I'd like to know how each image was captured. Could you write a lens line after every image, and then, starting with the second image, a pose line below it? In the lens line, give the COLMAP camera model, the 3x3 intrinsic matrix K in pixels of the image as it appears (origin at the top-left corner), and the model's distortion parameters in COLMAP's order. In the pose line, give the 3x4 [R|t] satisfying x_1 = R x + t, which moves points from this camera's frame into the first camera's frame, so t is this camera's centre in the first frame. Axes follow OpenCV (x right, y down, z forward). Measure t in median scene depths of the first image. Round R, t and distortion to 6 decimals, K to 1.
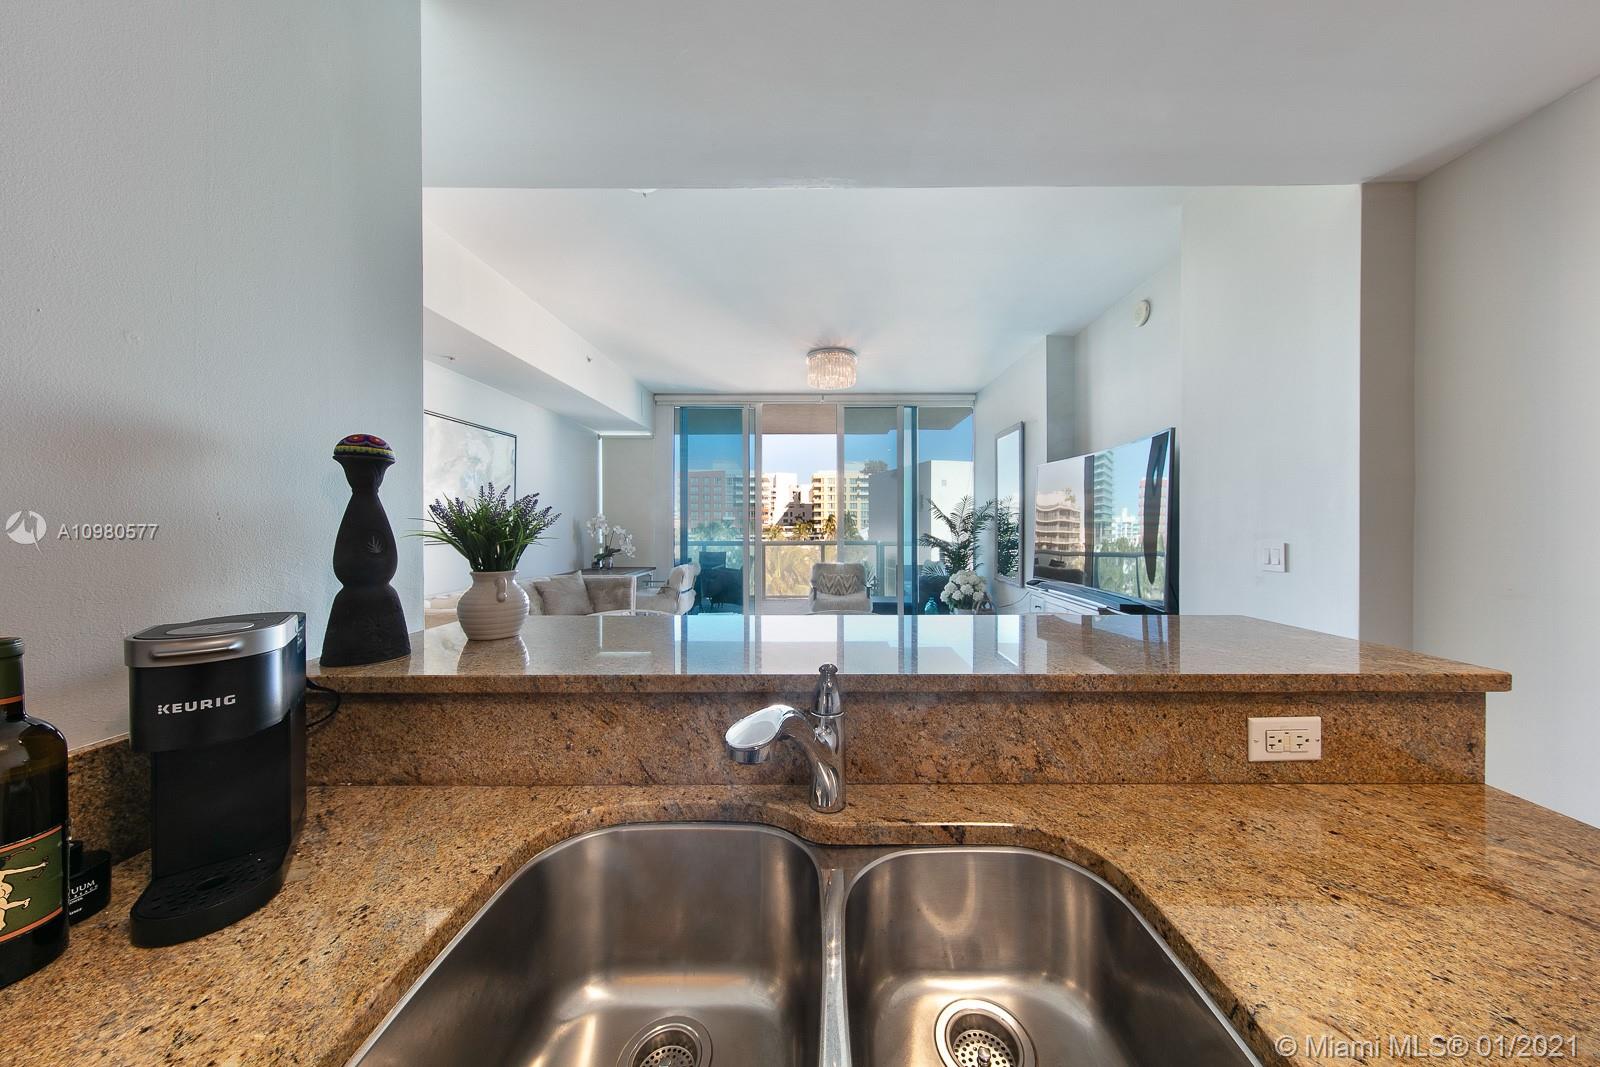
lens RADIAL K [[524.0, 0, 821.6], [0, 524.0, 525.5], [0, 0, 1]] dist [0.000105, 0.000001]
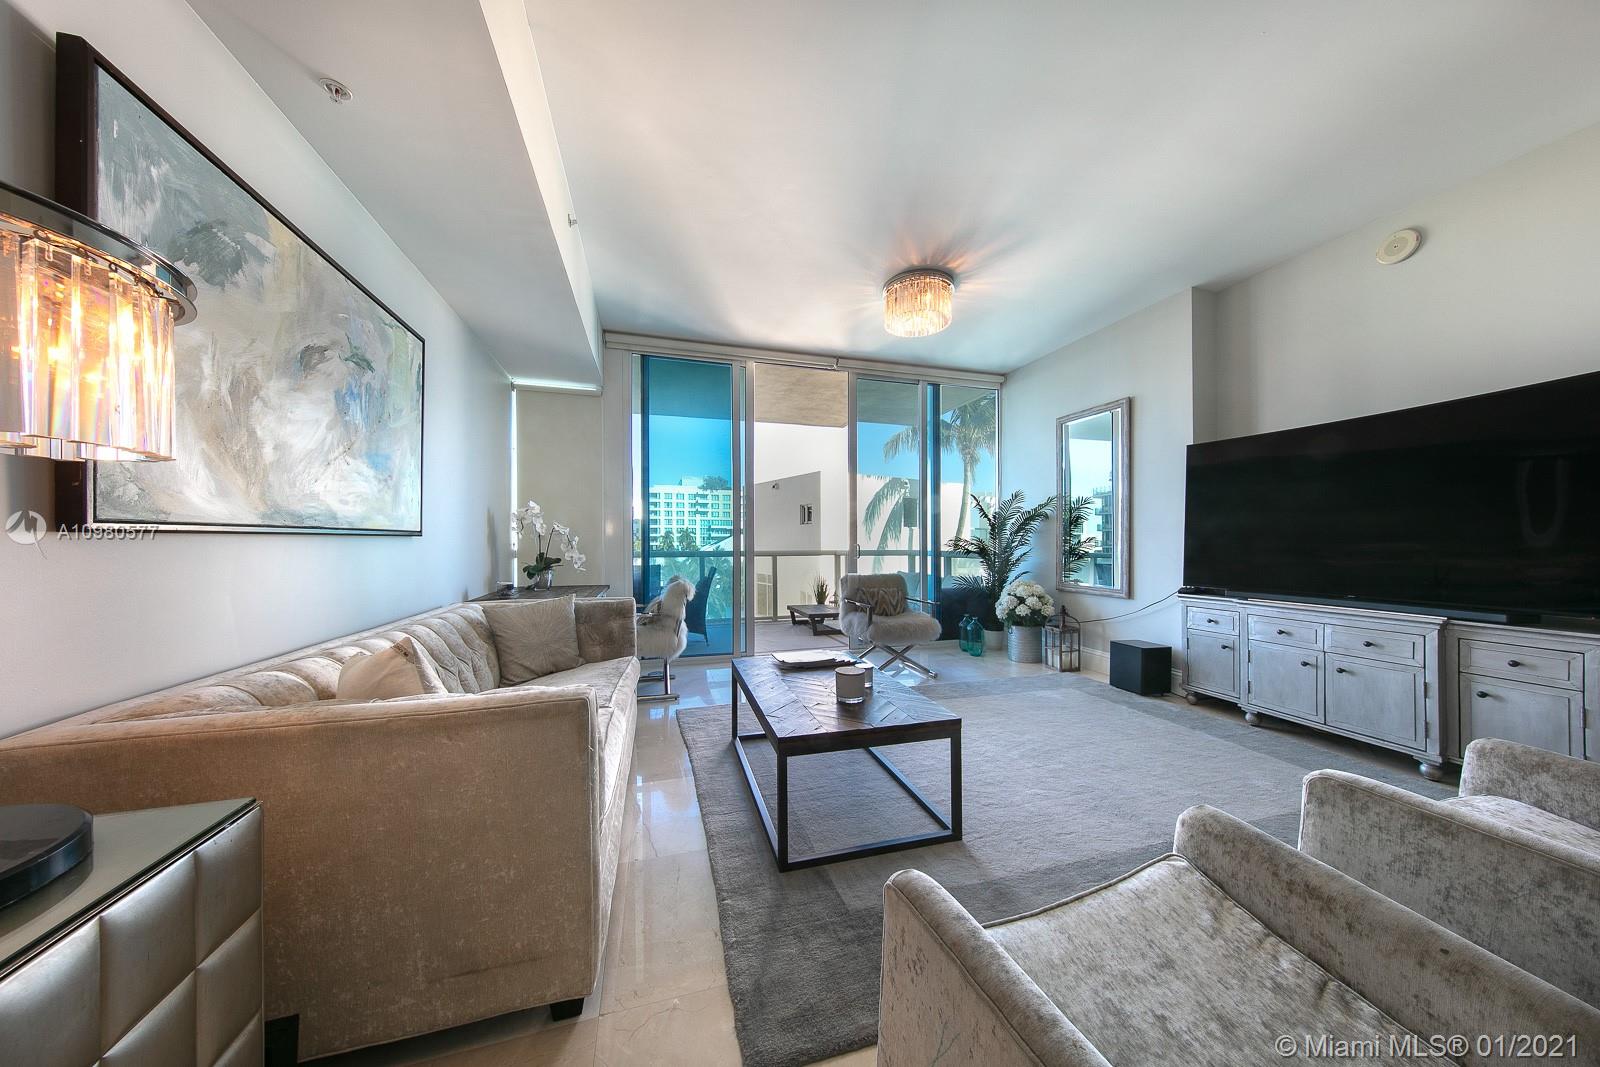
lens RADIAL K [[518.2, 0, 804.5], [0, 518.2, 542.4], [0, 0, 1]] dist [0.005587, -0.000035]
pose [[0.957621, 0.000885, 0.288030, -0.262847], [-0.000353, 0.999998, -0.001900, 0.024850], [-0.288031, 0.001718, 0.957619, 0.278061]]
